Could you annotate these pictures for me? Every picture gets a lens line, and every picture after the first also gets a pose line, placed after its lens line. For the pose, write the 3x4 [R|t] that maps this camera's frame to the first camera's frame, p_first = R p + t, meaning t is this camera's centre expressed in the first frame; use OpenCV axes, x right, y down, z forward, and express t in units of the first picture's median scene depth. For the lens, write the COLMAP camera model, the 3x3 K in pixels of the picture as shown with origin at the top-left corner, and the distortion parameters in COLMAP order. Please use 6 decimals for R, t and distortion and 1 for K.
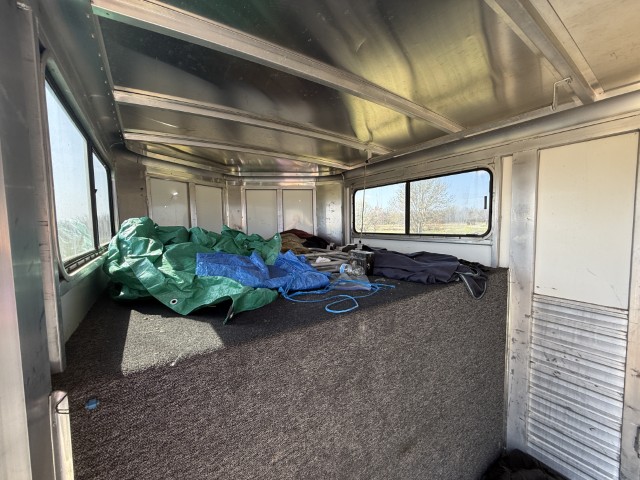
lens RADIAL K [[254.2, 0, 319.1], [0, 254.2, 239.6], [0, 0, 1]] dist [-0.000577, 0.000046]
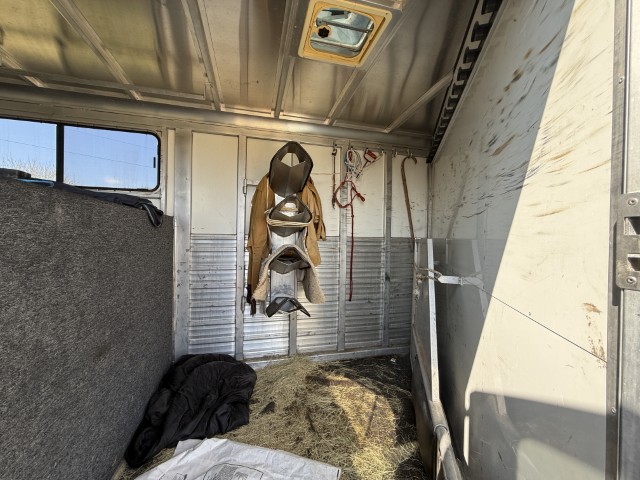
lens RADIAL K [[254.2, 0, 318.4], [0, 254.2, 238.8], [0, 0, 1]] dist [-0.000577, 0.000046]
pose [[0.334164, 0.014501, 0.942403, -0.231450], [0.035081, 0.998997, -0.027812, 0.306675], [-0.941862, 0.042354, 0.333320, -0.117134]]
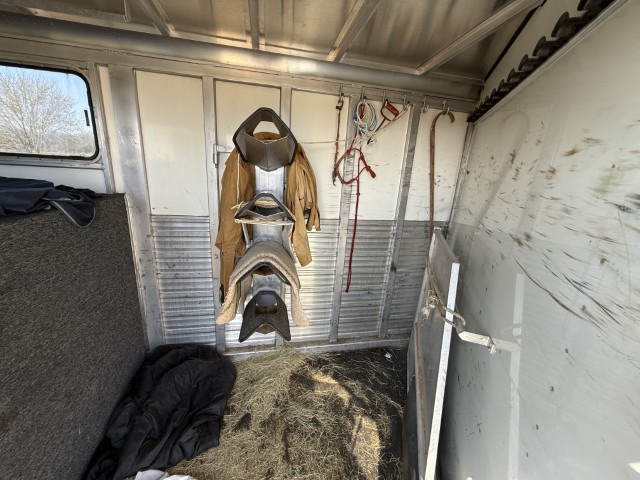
lens RADIAL K [[254.2, 0, 318.8], [0, 254.2, 238.5], [0, 0, 1]] dist [-0.000577, 0.000046]
pose [[0.376864, -0.213260, 0.901384, 0.100954], [-0.012044, 0.971925, 0.234984, 0.043950], [-0.926190, -0.099413, 0.363715, -0.089909]]
